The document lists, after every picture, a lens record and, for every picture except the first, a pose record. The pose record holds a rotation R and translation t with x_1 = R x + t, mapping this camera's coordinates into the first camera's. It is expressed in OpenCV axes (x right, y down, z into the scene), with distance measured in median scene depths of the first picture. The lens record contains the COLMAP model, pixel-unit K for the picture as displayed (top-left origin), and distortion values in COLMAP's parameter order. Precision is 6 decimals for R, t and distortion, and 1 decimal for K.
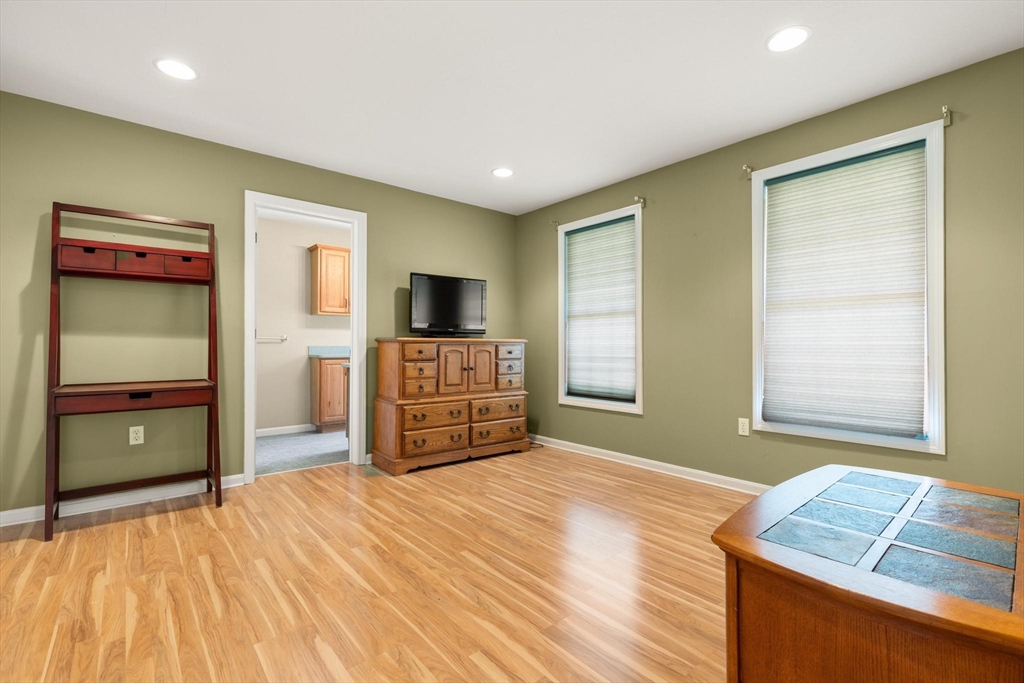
lens RADIAL K [[467.1, 0, 511.8], [0, 467.1, 338.8], [0, 0, 1]] dist [0.000342, -0.000213]
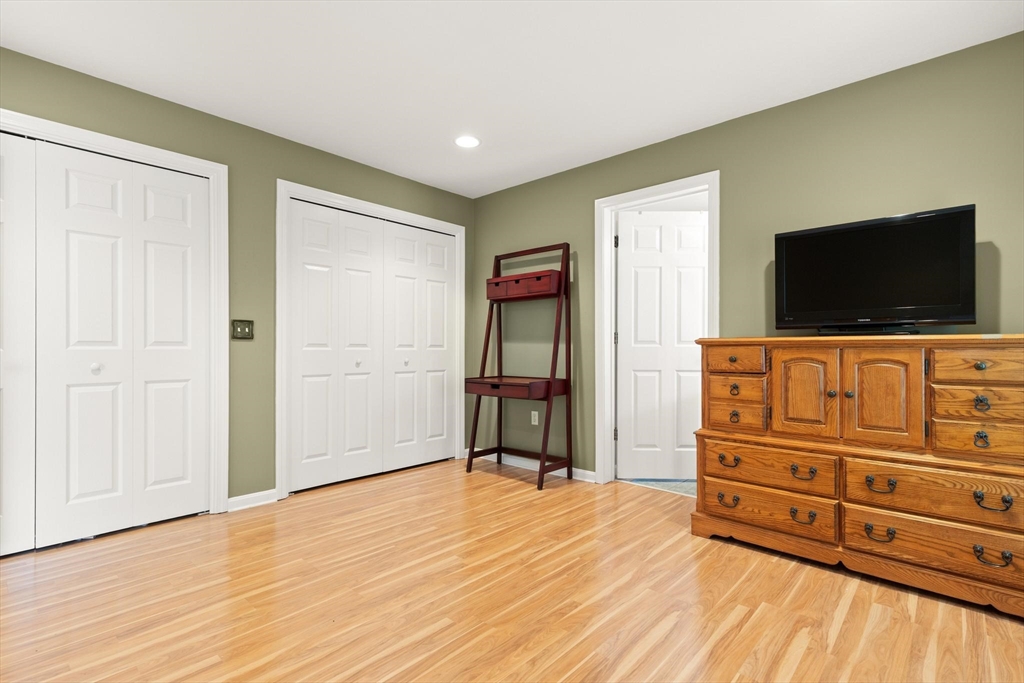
lens RADIAL K [[477.8, 0, 509.9], [0, 477.8, 346.0], [0, 0, 1]] dist [0.001051, -0.000237]
pose [[0.129463, -0.006203, -0.991565, 0.412632], [0.015330, 0.999873, -0.004253, 0.006947], [0.991466, -0.014650, 0.129542, 0.601152]]
